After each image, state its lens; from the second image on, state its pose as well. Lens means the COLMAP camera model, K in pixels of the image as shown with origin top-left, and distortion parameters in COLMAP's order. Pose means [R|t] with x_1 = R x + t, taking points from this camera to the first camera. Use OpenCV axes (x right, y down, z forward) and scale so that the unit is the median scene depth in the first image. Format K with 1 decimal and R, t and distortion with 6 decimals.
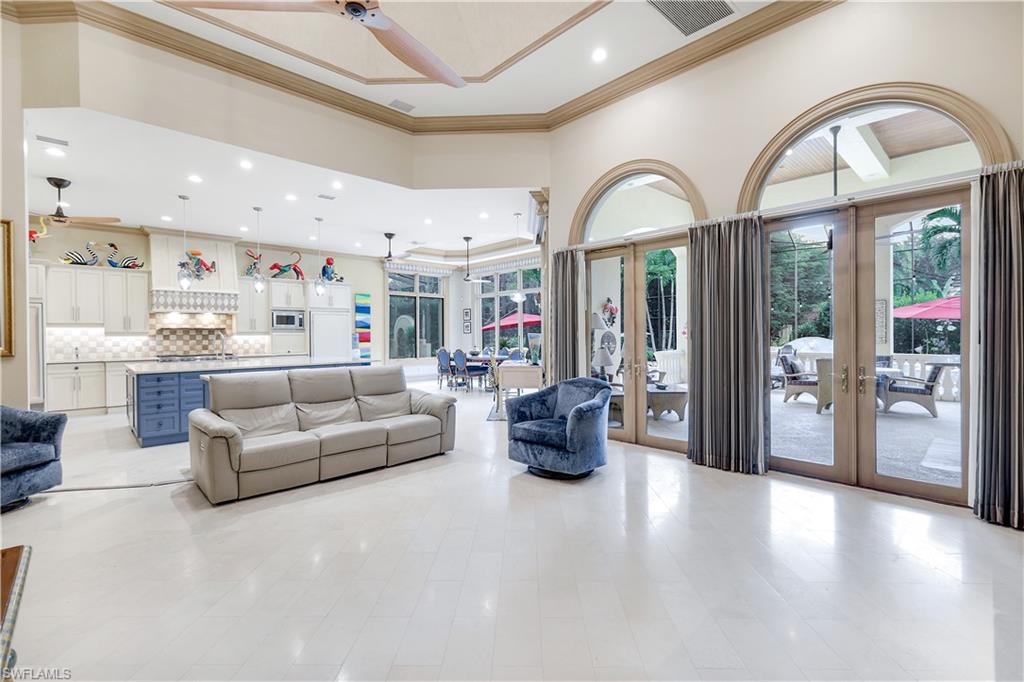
lens RADIAL K [[457.1, 0, 516.7], [0, 457.1, 340.0], [0, 0, 1]] dist [0.004577, 0.000651]
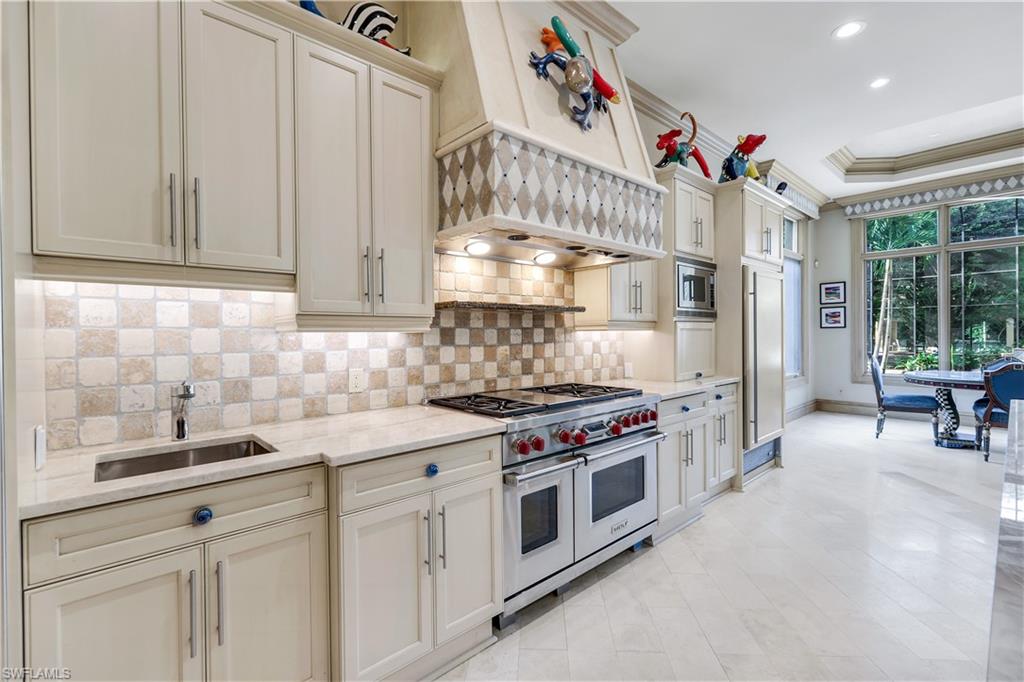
lens RADIAL K [[457.1, 0, 507.3], [0, 457.1, 337.4], [0, 0, 1]] dist [0.004577, 0.000651]
pose [[0.999933, 0.001602, -0.011498, -0.711986], [-0.001627, 0.999996, -0.002187, -0.003980], [0.011495, 0.002206, 0.999931, 0.701000]]
